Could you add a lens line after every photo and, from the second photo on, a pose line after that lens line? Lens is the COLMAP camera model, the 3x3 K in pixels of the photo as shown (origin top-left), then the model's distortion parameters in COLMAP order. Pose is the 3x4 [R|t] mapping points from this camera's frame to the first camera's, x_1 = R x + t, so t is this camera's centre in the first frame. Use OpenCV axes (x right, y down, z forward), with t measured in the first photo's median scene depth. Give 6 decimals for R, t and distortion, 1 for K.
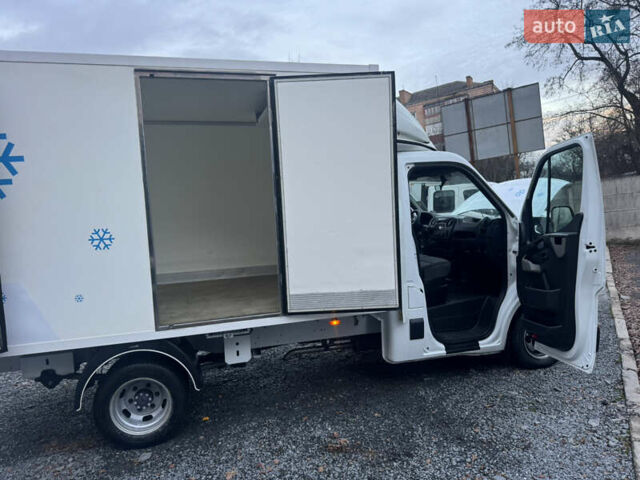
lens RADIAL K [[447.6, 0, 320.0], [0, 447.6, 240.0], [0, 0, 1]] dist [0.013820, -0.002356]
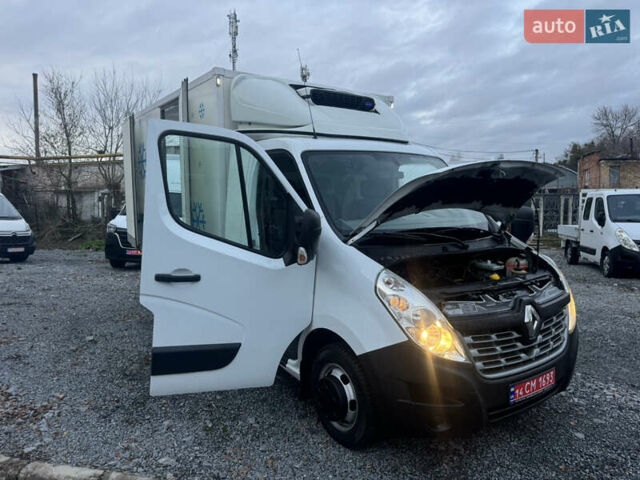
lens RADIAL K [[445.6, 0, 326.1], [0, 445.6, 236.9], [0, 0, 1]] dist [0.000937, -0.000350]
pose [[0.345436, 0.139409, -0.928030, 1.264587], [-0.094076, 0.989067, 0.113560, -0.115635], [0.933715, 0.048078, 0.354775, 0.851914]]
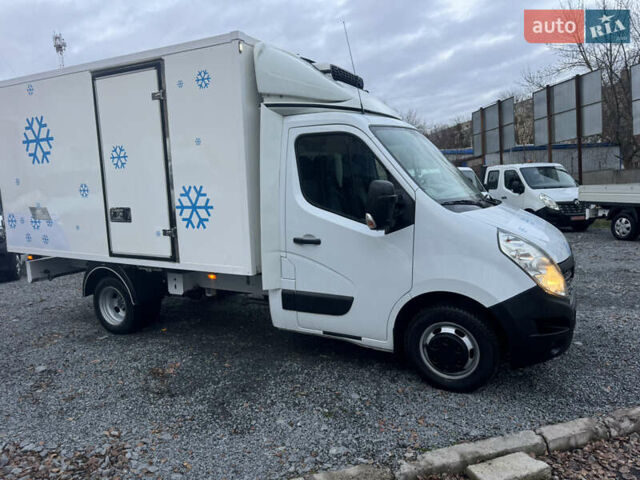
lens RADIAL K [[439.3, 0, 322.6], [0, 439.3, 242.8], [0, 0, 1]] dist [0.002667, 0.000054]
pose [[0.735524, 0.126961, -0.665497, 0.943365], [-0.058483, 0.990516, 0.124331, -0.049885], [0.674970, -0.052528, 0.735973, 0.374597]]
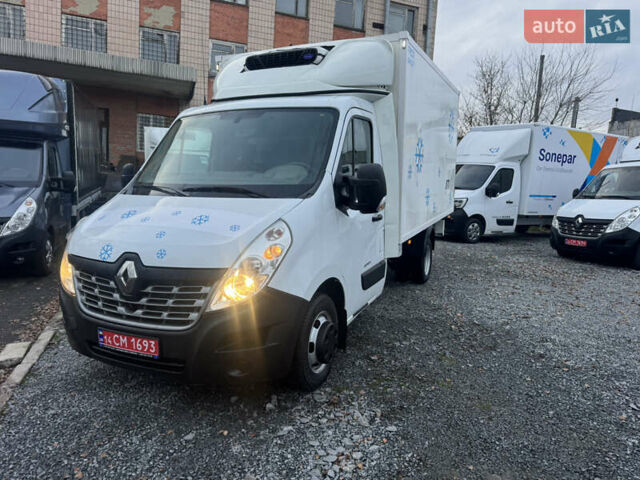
lens RADIAL K [[447.6, 0, 320.0], [0, 447.6, 240.0], [0, 0, 1]] dist [0.013820, -0.002356]
pose [[-0.606018, 0.168750, -0.777345, 1.078626], [-0.032292, 0.971214, 0.236010, -0.162156], [0.794795, 0.168129, -0.583124, 2.087205]]
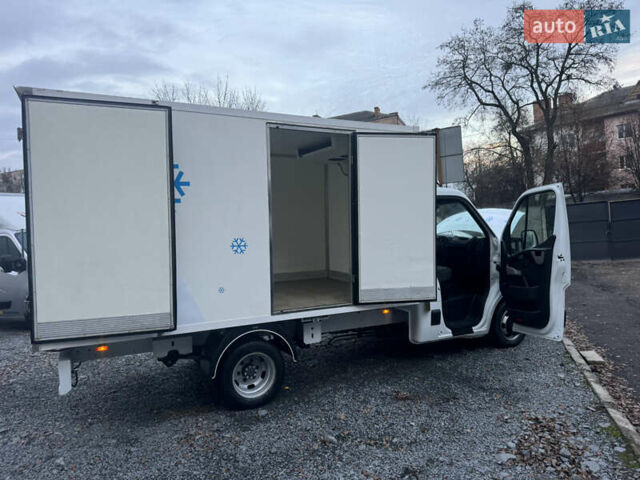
lens RADIAL K [[449.0, 0, 313.7], [0, 449.0, 237.0], [0, 0, 1]] dist [0.083123, -0.093095]
pose [[0.979226, 0.024765, 0.201252, -0.455156], [-0.015584, 0.998770, -0.047079, 0.026953], [-0.202170, 0.042965, 0.978408, -0.301743]]
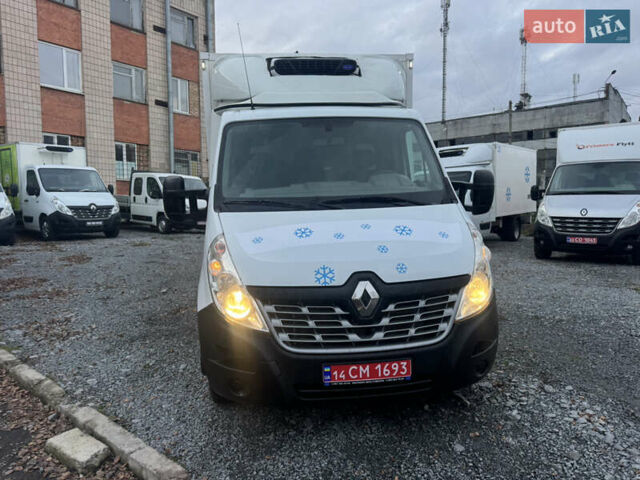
lens RADIAL K [[447.6, 0, 320.0], [0, 447.6, 240.0], [0, 0, 1]] dist [0.013820, -0.002356]
pose [[-0.118099, 0.187584, -0.975123, 1.338662], [-0.048030, 0.979767, 0.194294, -0.131397], [0.991840, 0.069781, -0.106699, 1.434453]]
